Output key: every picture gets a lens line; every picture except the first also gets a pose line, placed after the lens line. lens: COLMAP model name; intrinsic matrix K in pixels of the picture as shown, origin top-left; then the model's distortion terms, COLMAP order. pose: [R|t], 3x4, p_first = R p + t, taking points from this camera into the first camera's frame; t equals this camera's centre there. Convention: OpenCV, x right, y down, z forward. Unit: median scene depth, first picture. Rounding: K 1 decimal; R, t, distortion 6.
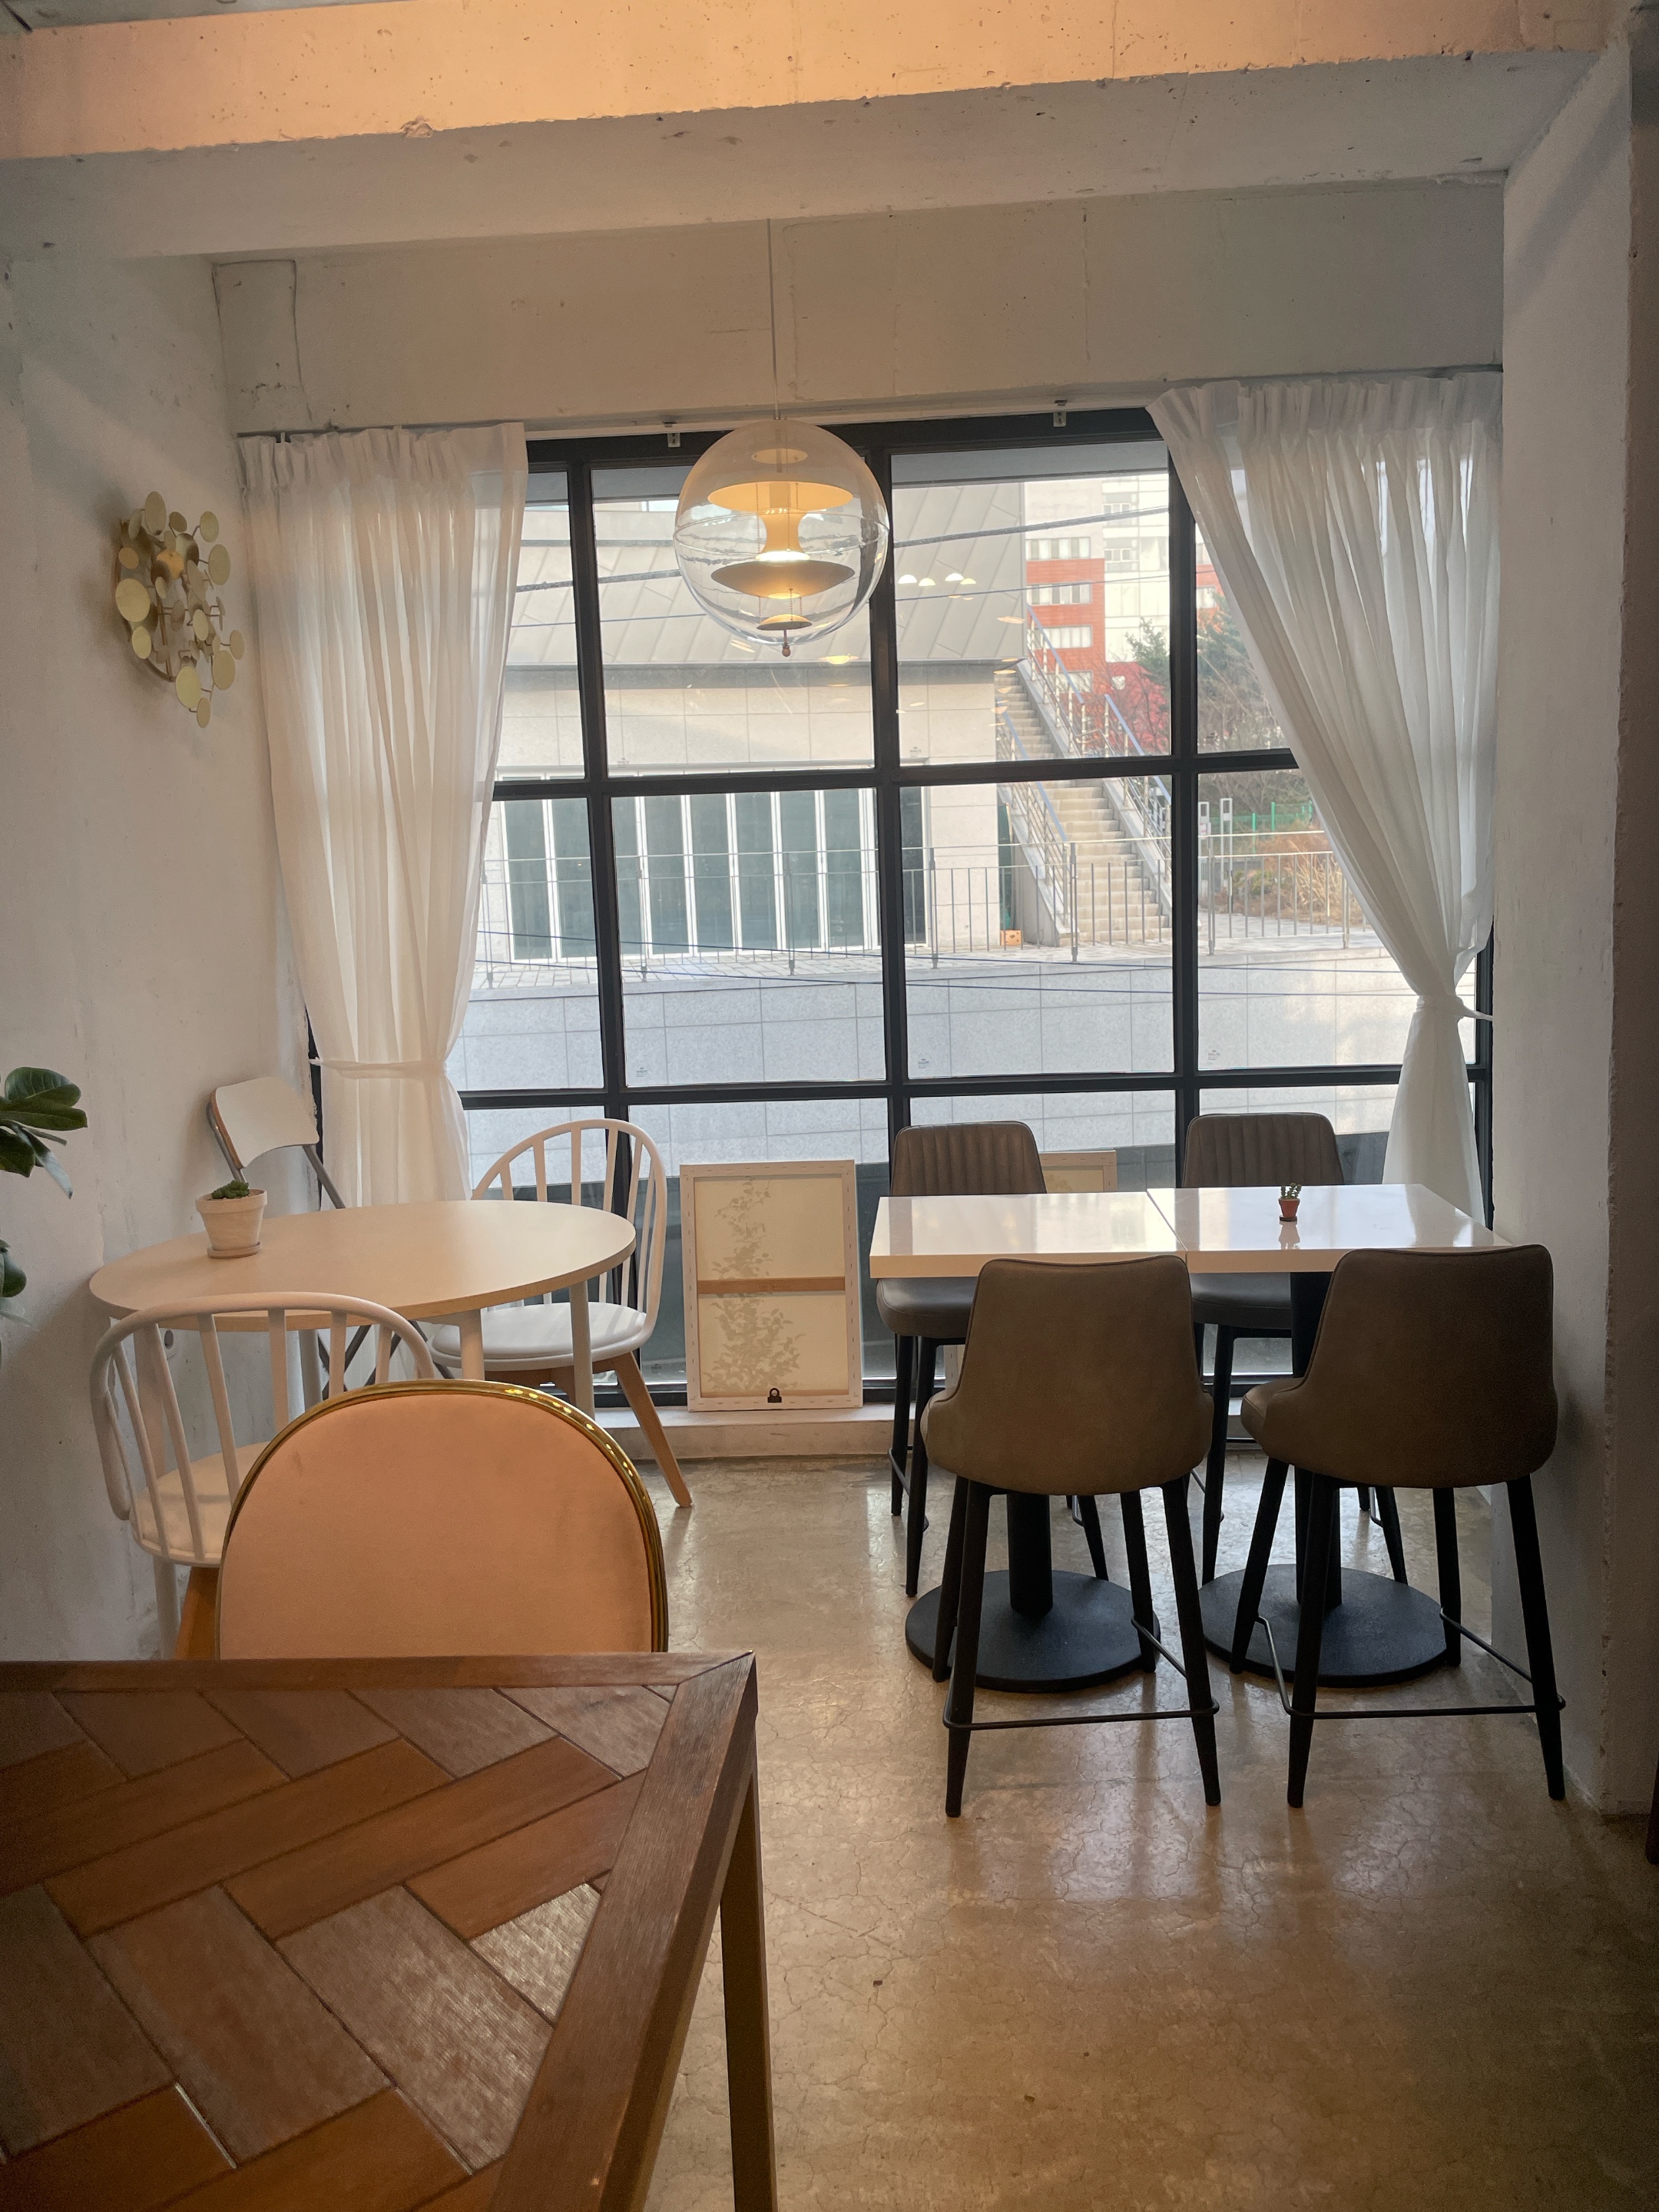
lens RADIAL K [[1697.5, 0, 904.8], [0, 1697.5, 1117.3], [0, 0, 1]] dist [0.002581, -0.000606]
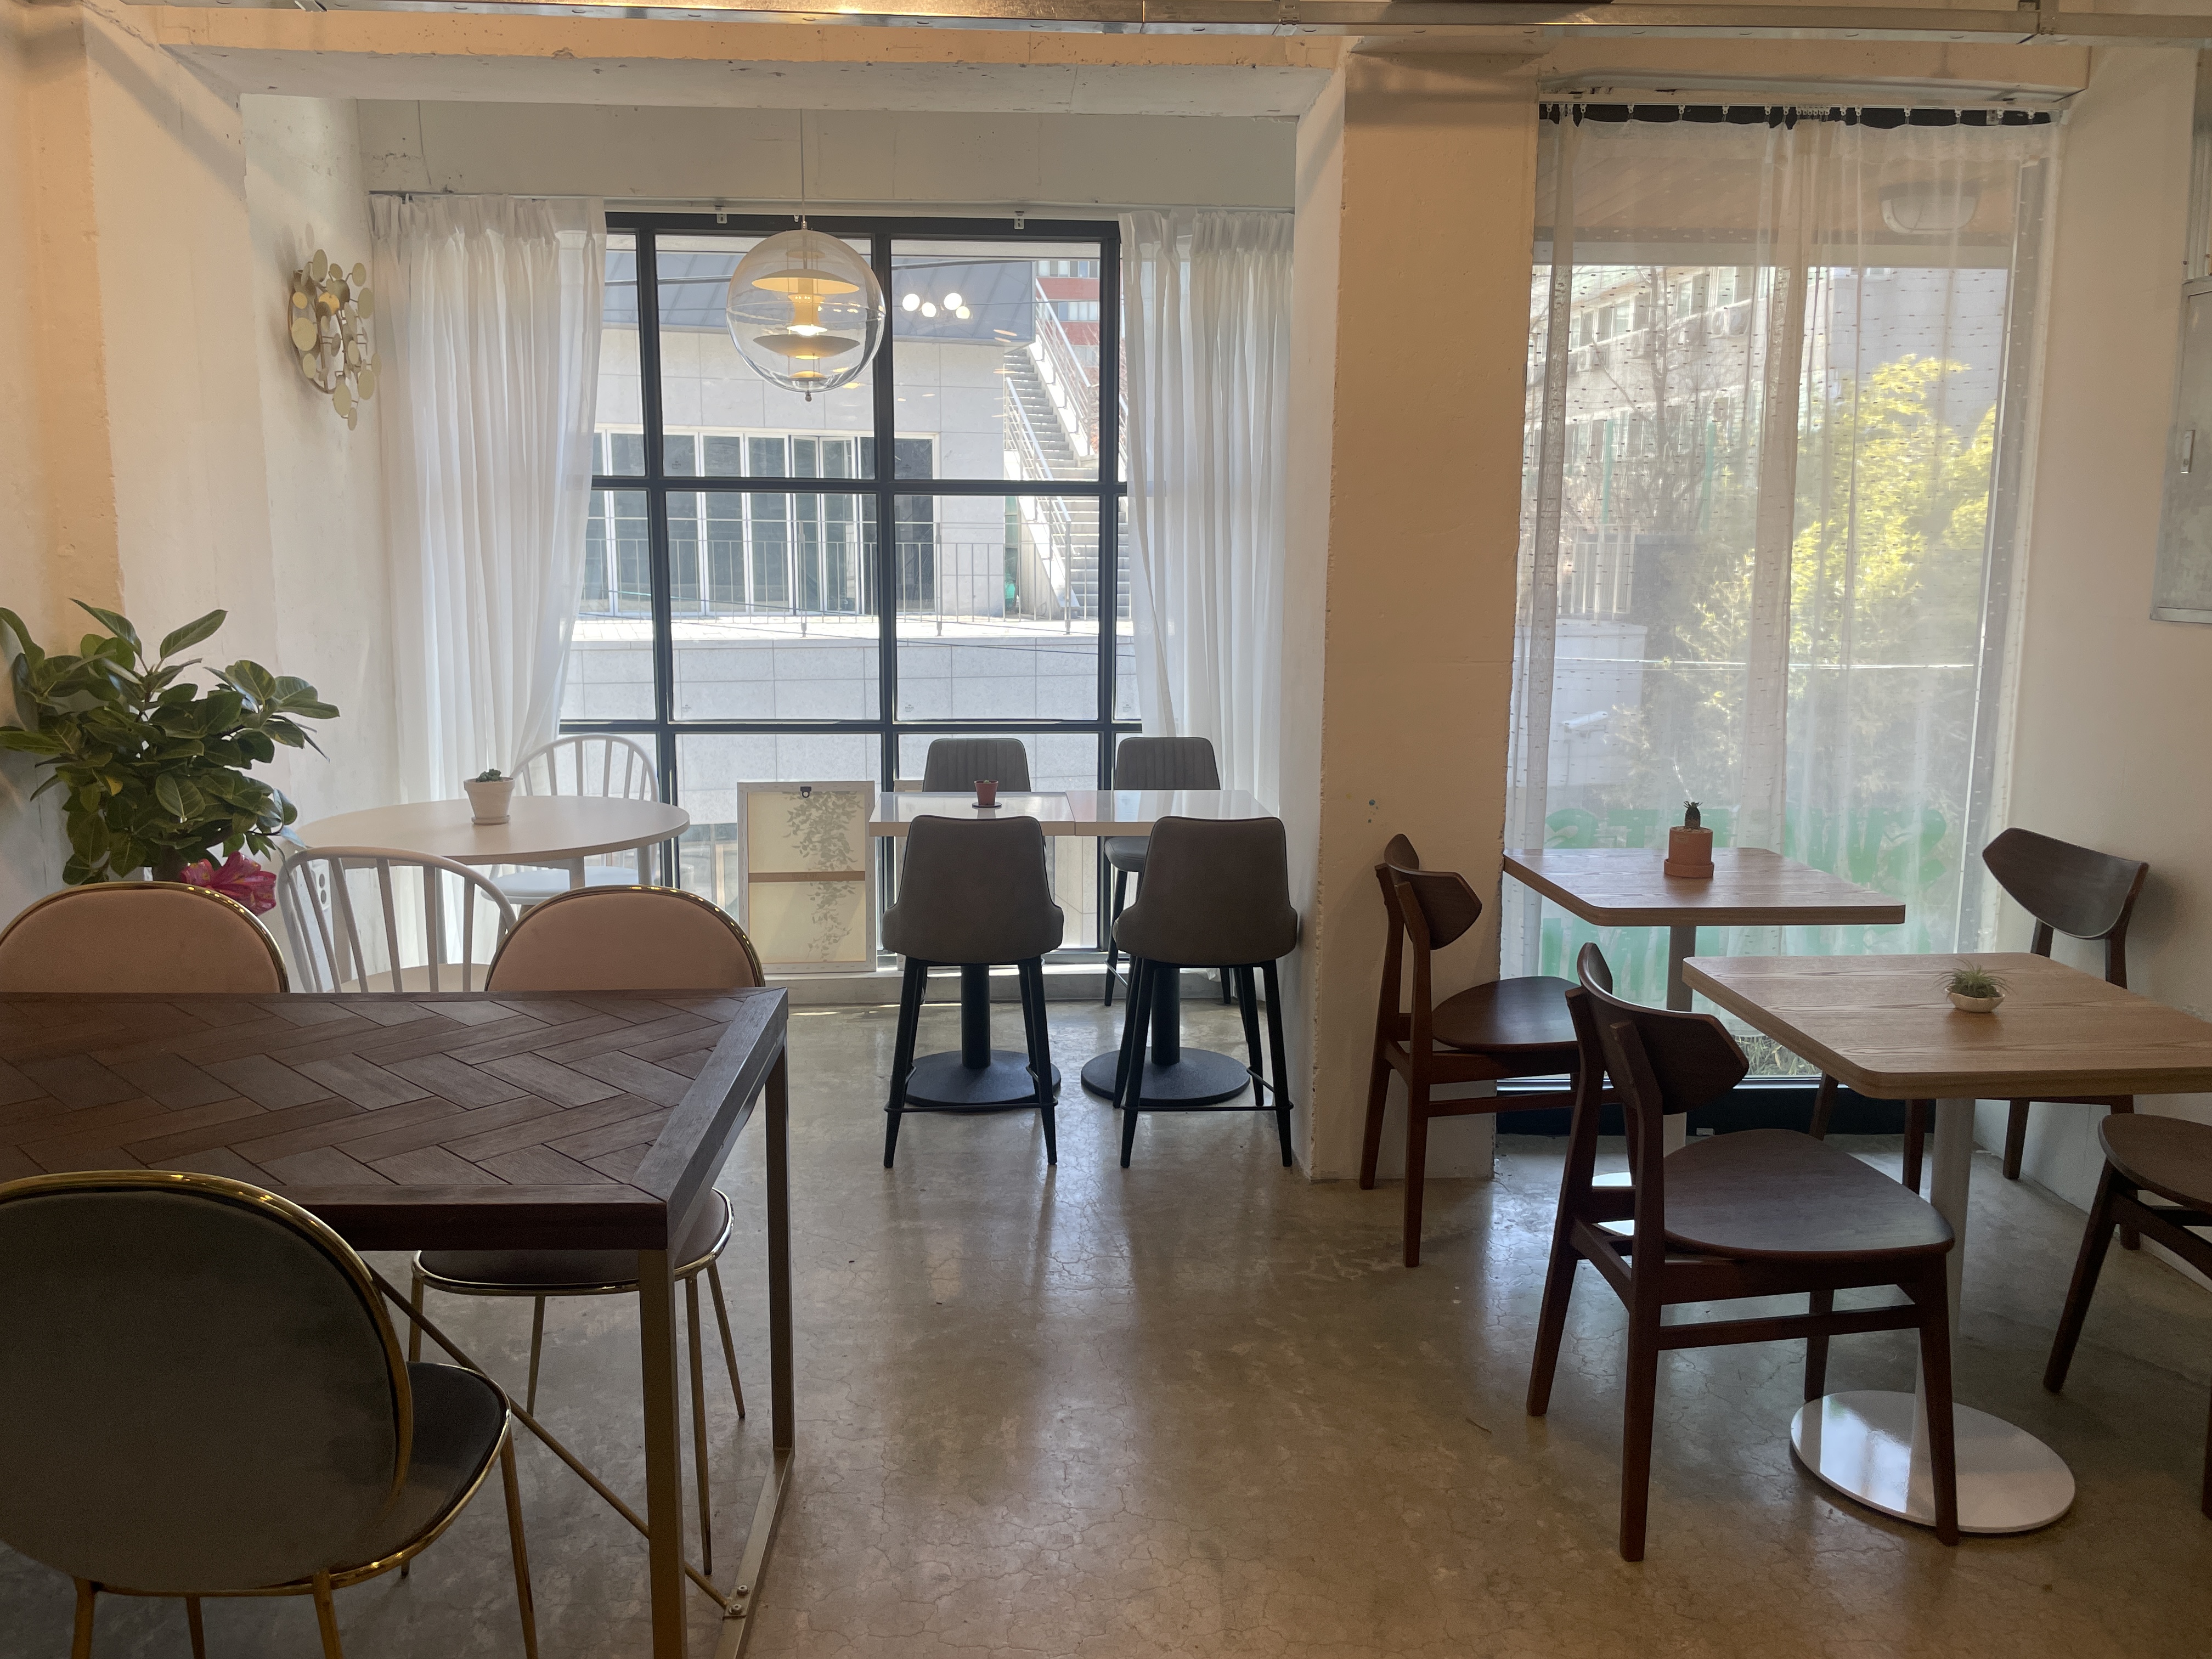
lens RADIAL K [[1699.6, 0, 1106.0], [0, 1699.6, 829.5], [0, 0, 1]] dist [0.081407, -0.125099]
pose [[0.993476, 0.020922, 0.112105, 0.020490], [-0.023675, 0.999449, 0.023281, 0.033712], [-0.111556, -0.025783, 0.993424, -0.393900]]
